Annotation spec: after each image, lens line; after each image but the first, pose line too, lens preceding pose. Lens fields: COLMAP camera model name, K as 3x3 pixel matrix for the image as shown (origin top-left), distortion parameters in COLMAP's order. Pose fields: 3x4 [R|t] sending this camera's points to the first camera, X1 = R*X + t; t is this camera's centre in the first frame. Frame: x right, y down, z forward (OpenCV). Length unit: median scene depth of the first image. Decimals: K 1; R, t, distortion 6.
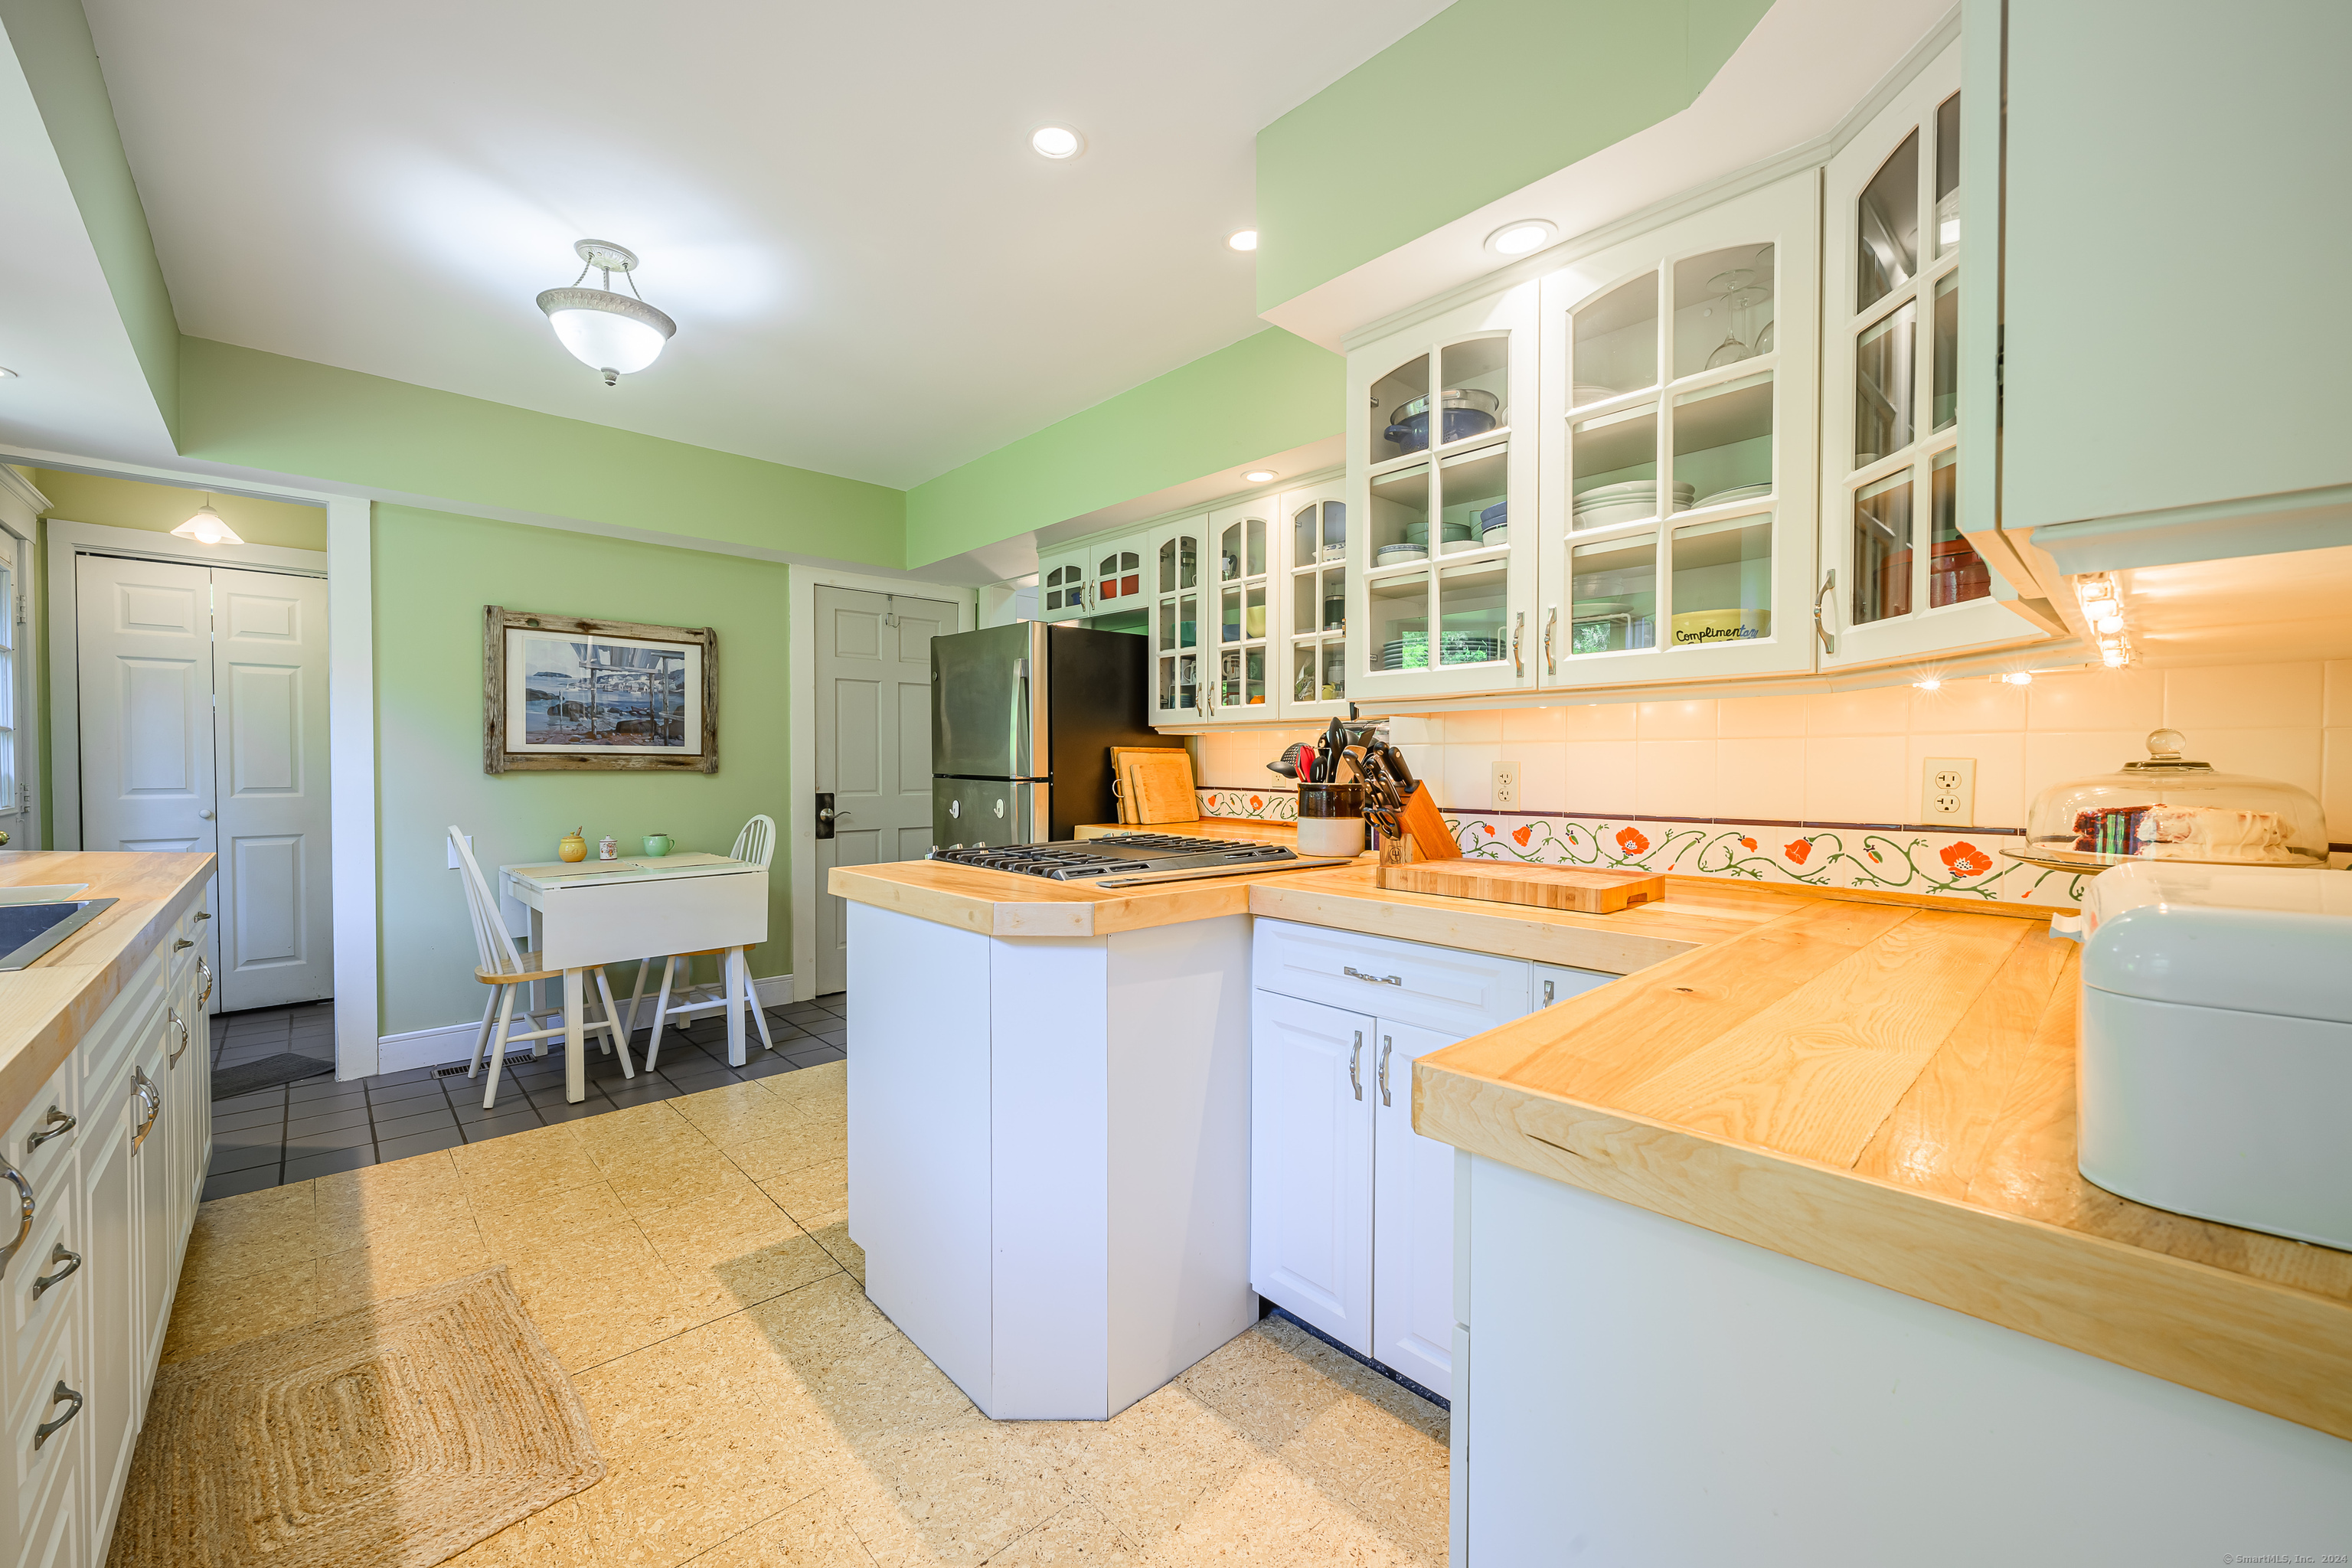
lens RADIAL K [[907.9, 0, 1208.0], [0, 907.9, 784.2], [0, 0, 1]] dist [-0.009965, -0.000528]
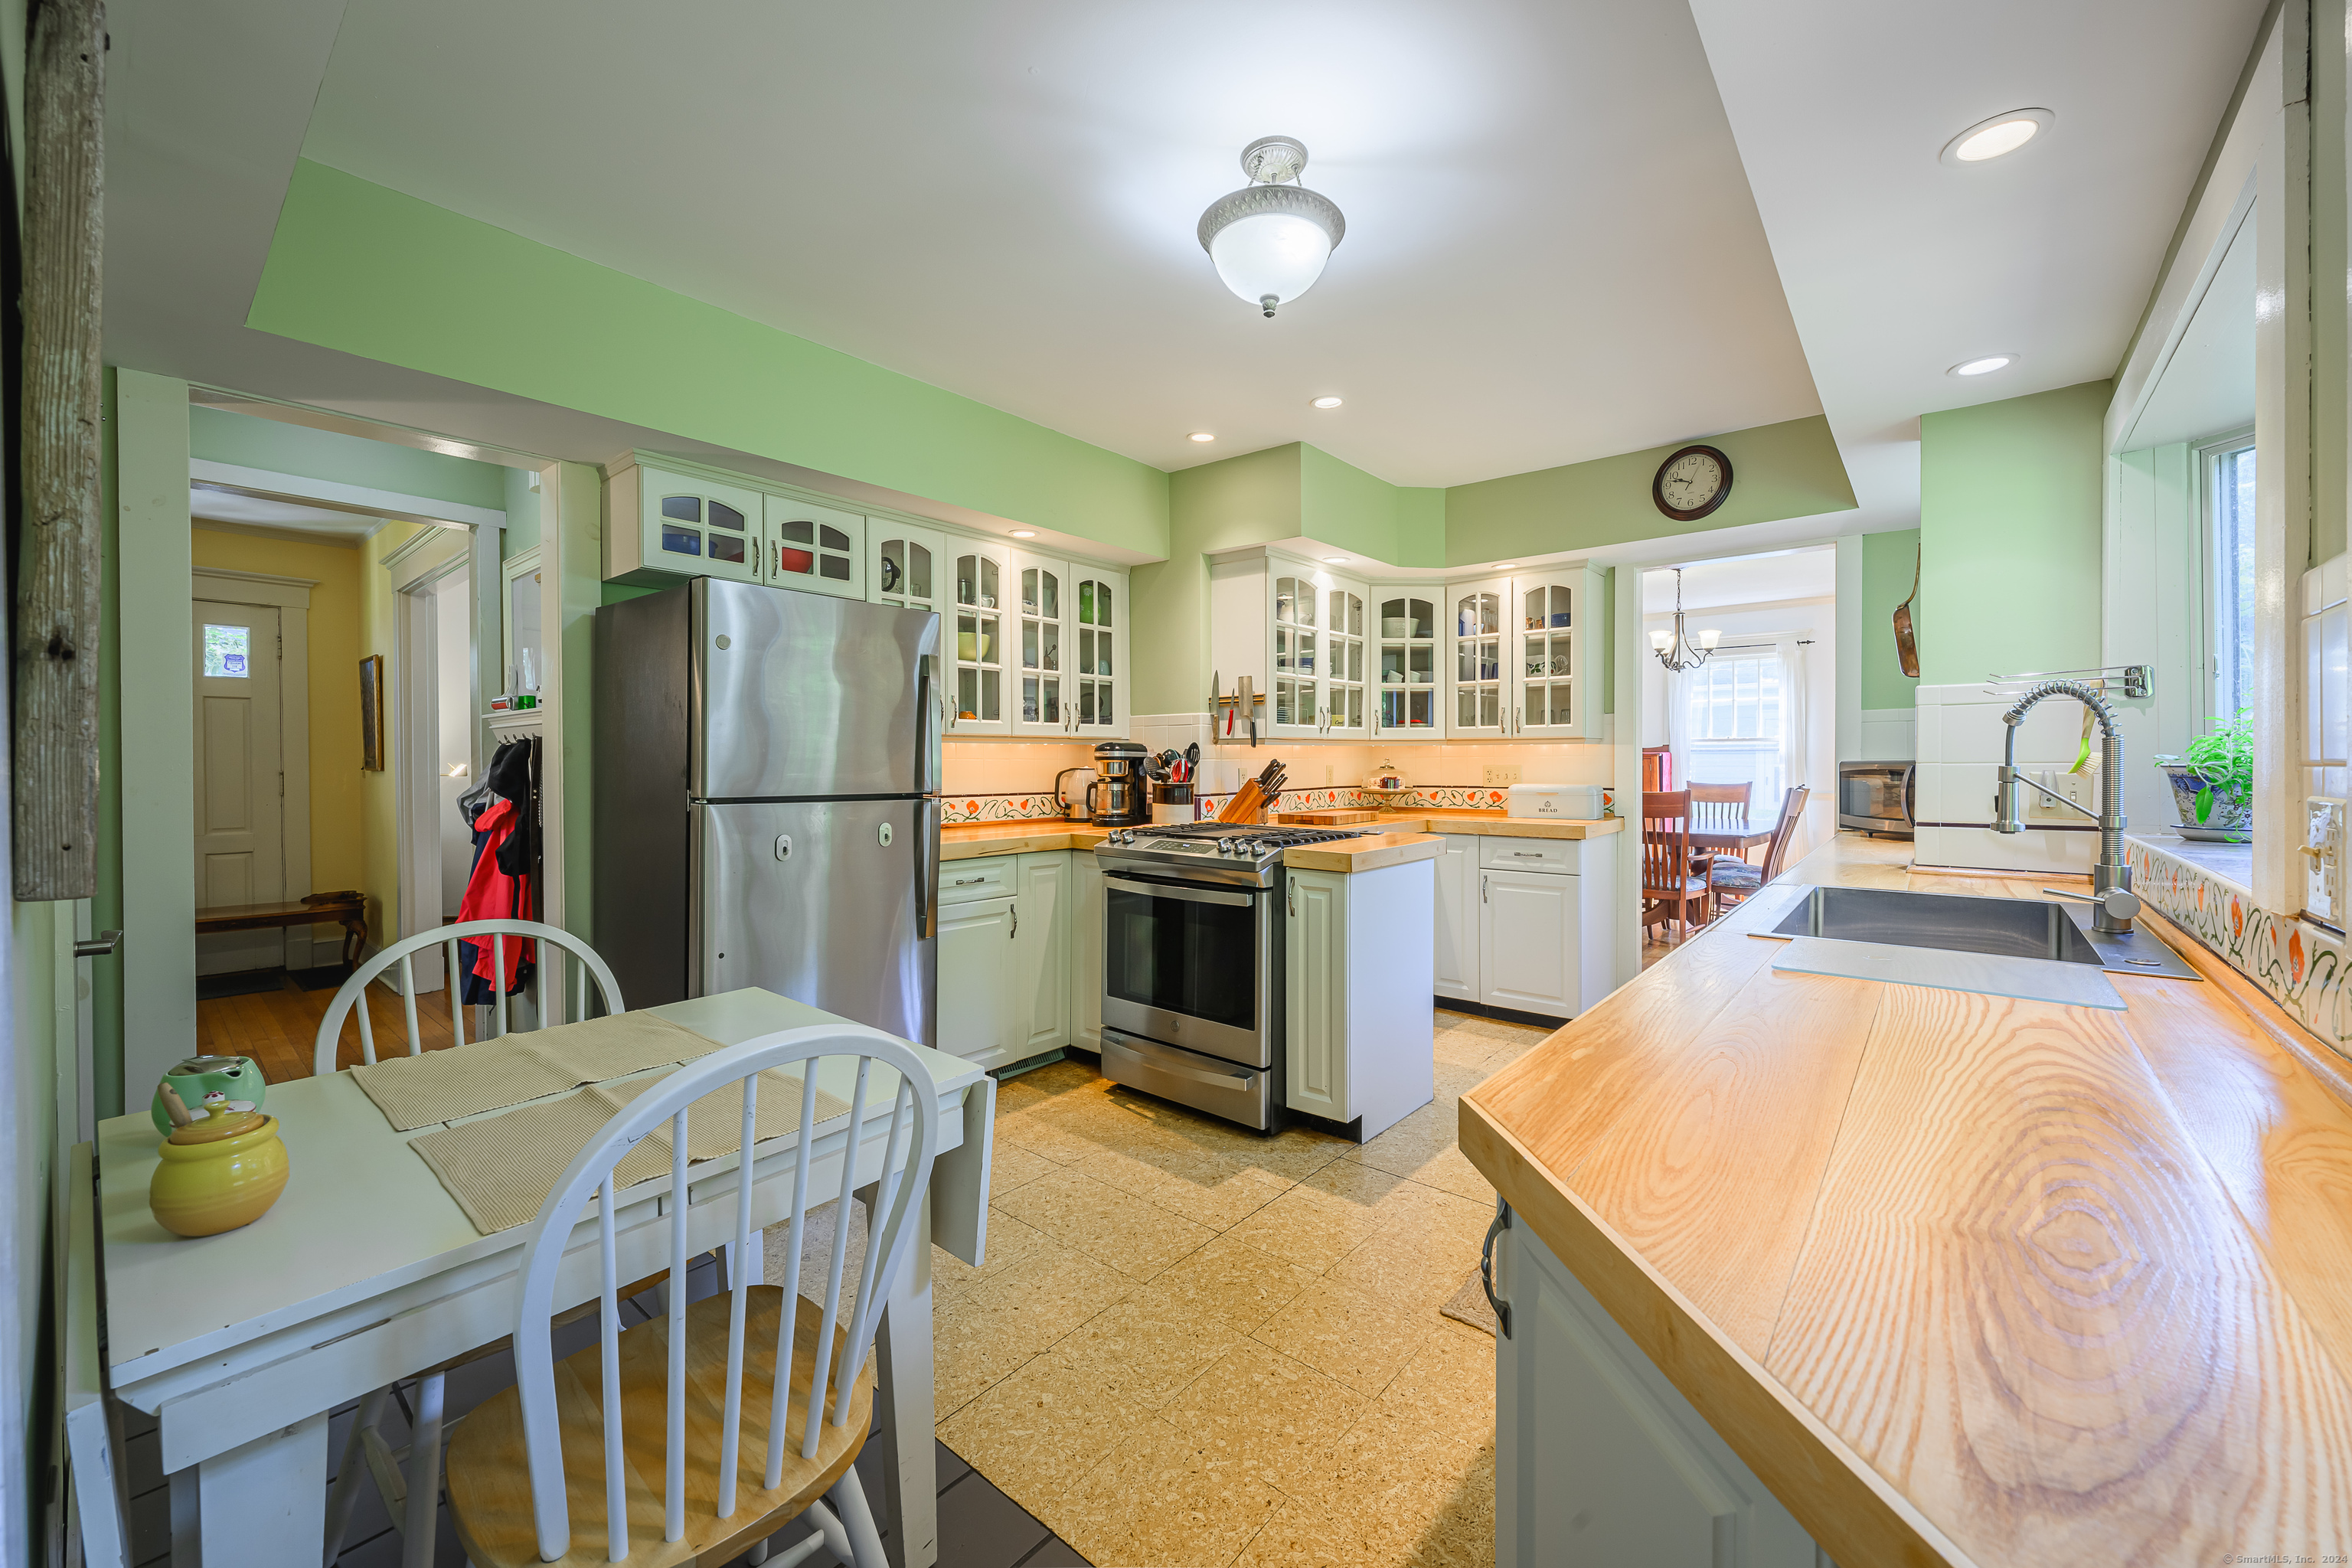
lens RADIAL K [[907.9, 0, 1161.3], [0, 907.9, 770.0], [0, 0, 1]] dist [-0.009965, -0.000528]
pose [[-0.077948, -0.001359, 0.996956, -0.957034], [0.036846, 0.999312, 0.004243, -0.019724], [-0.996276, 0.037064, -0.077845, 0.760647]]
